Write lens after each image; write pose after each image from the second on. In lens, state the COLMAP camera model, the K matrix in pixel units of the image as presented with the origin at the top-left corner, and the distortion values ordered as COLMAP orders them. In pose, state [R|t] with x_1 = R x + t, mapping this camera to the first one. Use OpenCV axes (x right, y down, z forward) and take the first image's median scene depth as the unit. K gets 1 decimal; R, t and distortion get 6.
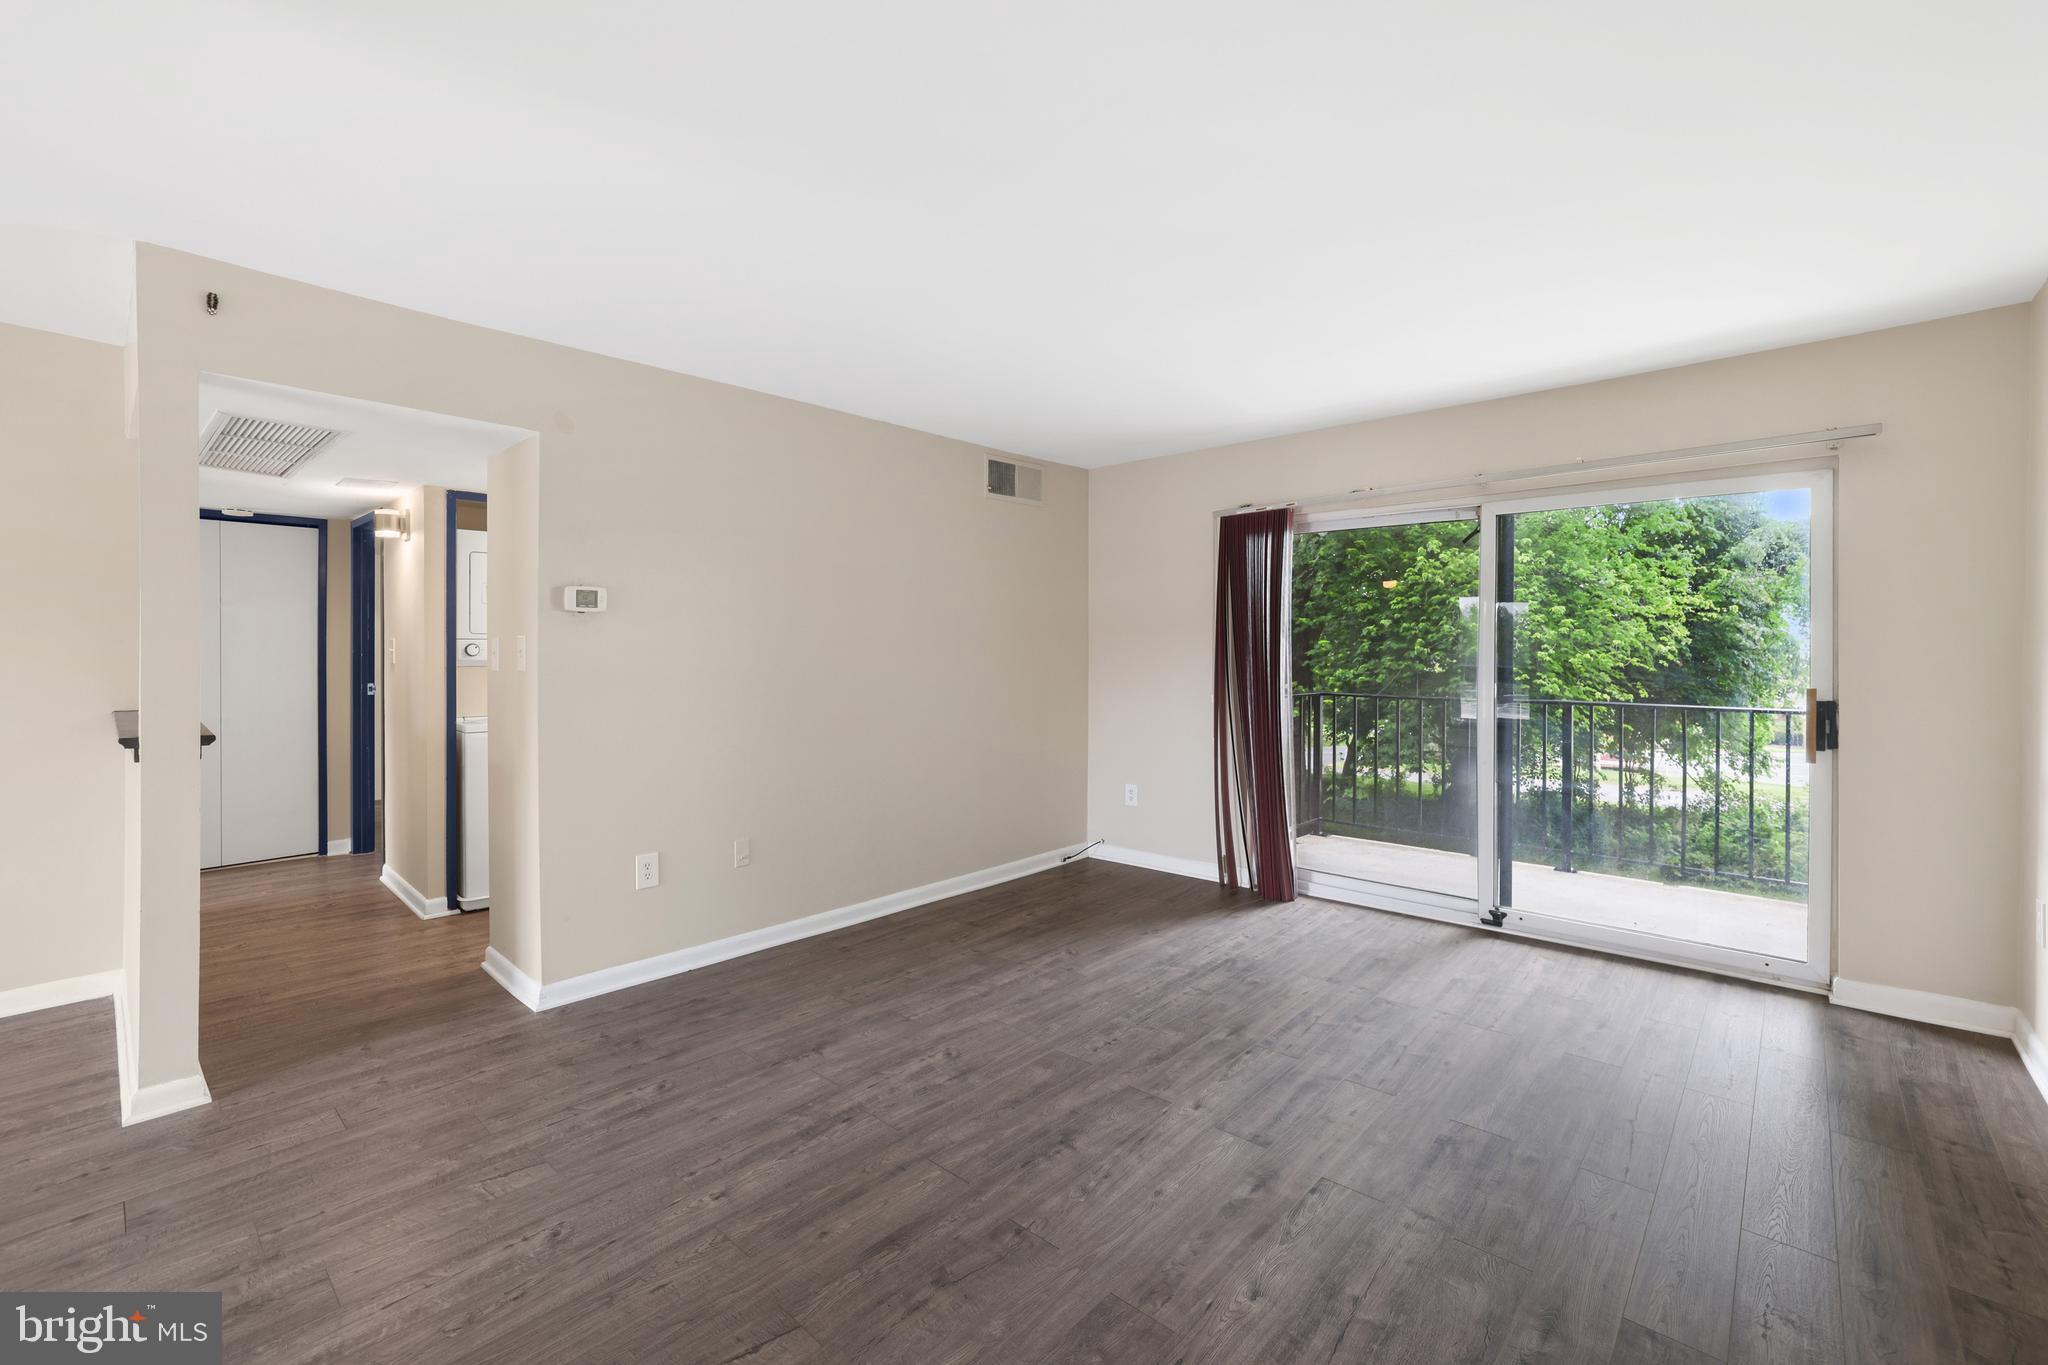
lens RADIAL K [[885.5, 0, 1022.9], [0, 885.5, 660.4], [0, 0, 1]] dist [-0.044551, 0.014976]
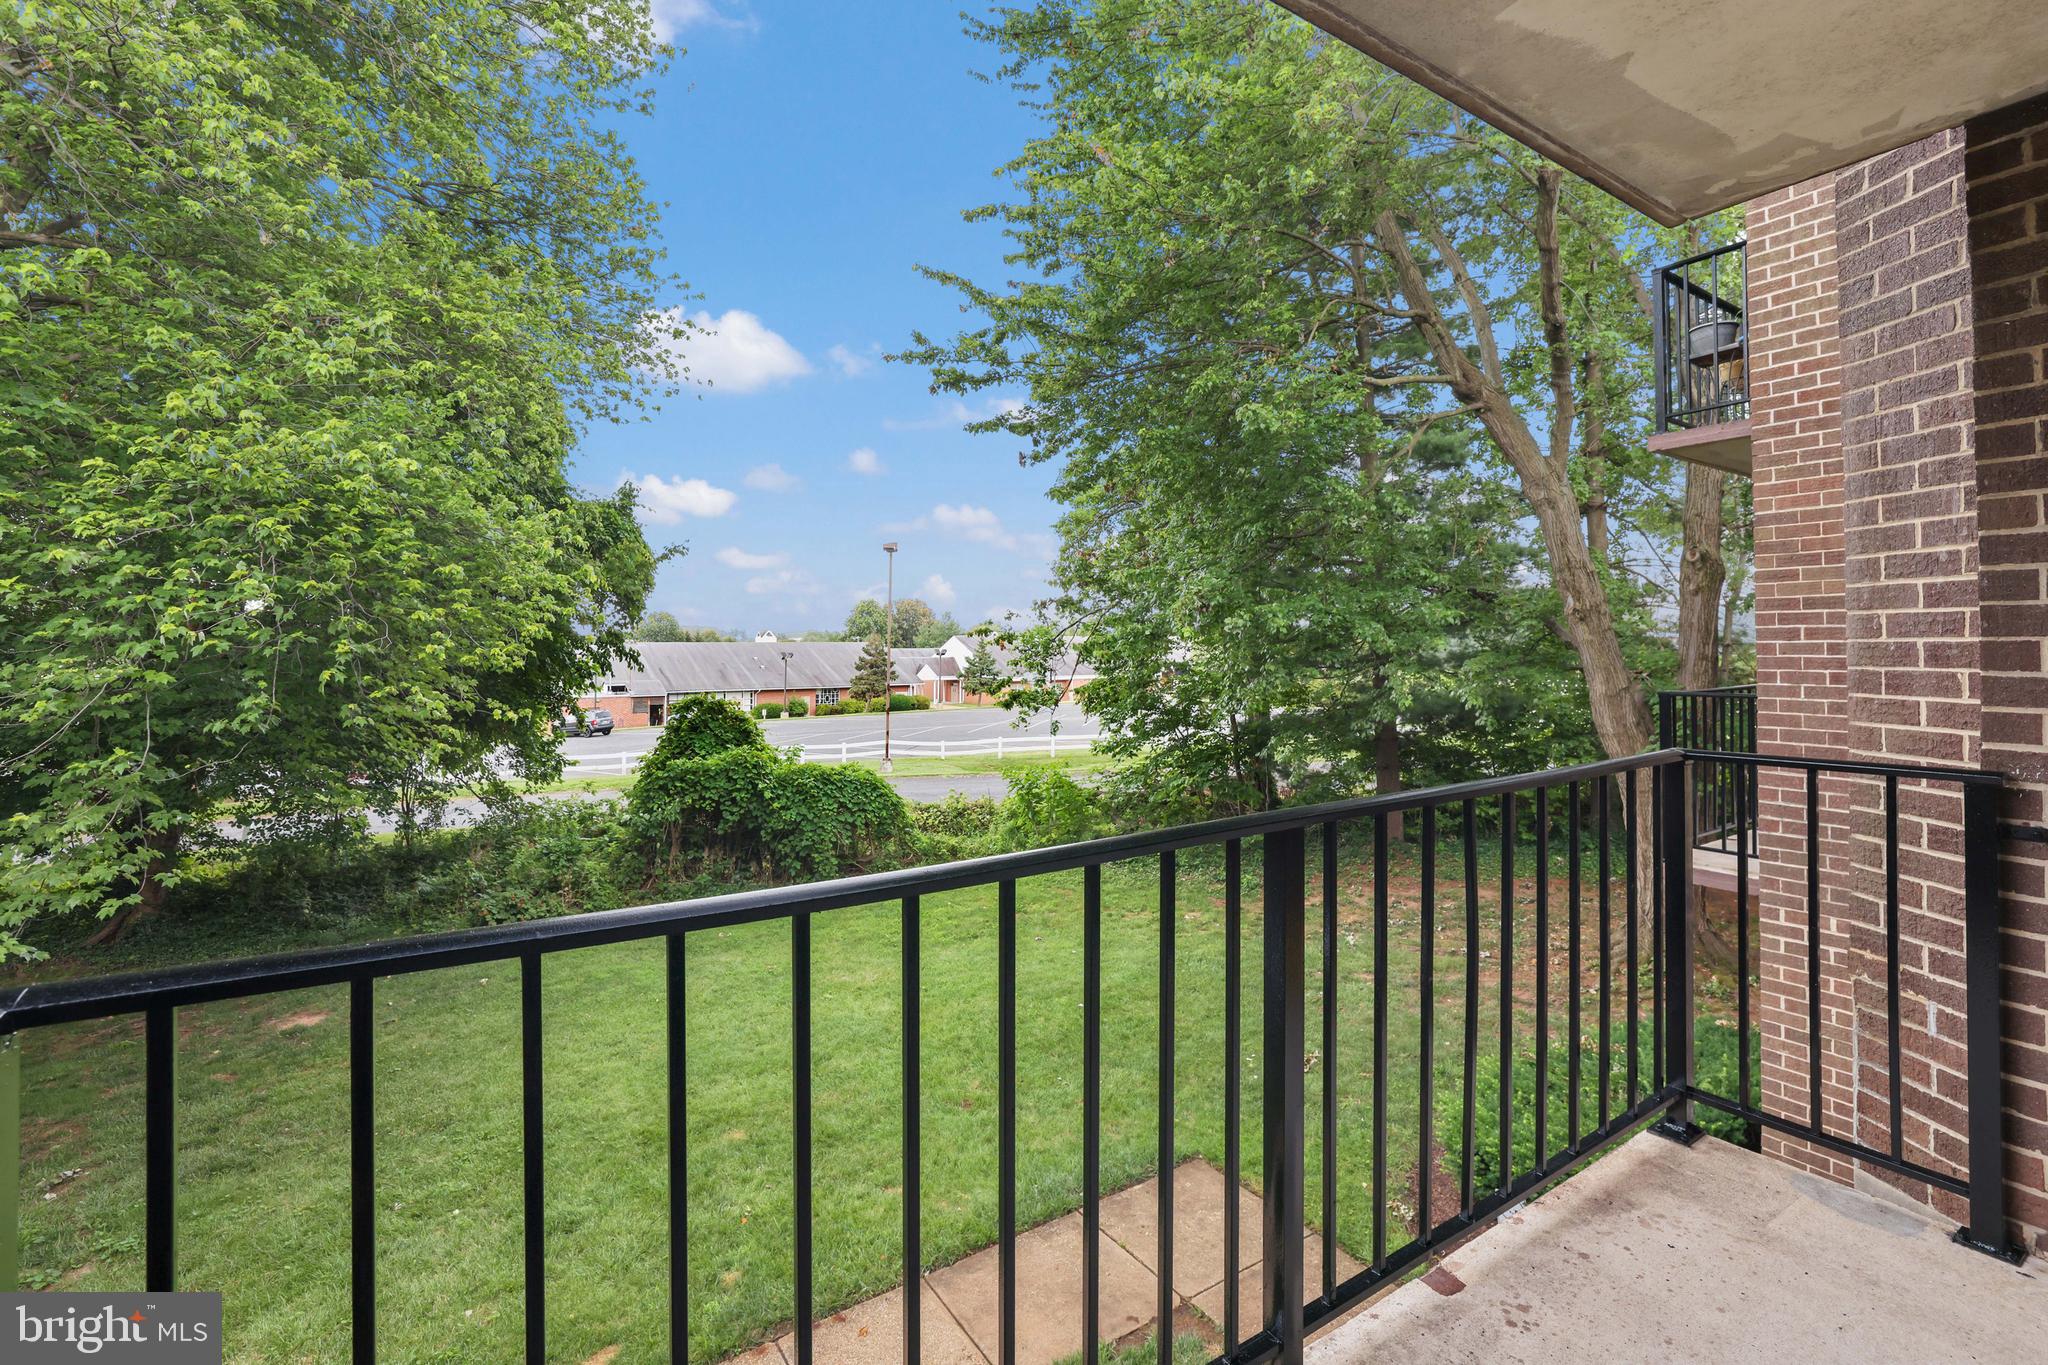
lens RADIAL K [[885.5, 0, 1022.9], [0, 885.5, 660.4], [0, 0, 1]] dist [-0.044551, 0.014976]
pose [[0.260305, -0.008601, 0.965488, 0.158579], [0.009328, 0.999936, 0.006393, -0.000449], [-0.965481, 0.007342, 0.260368, 0.487181]]
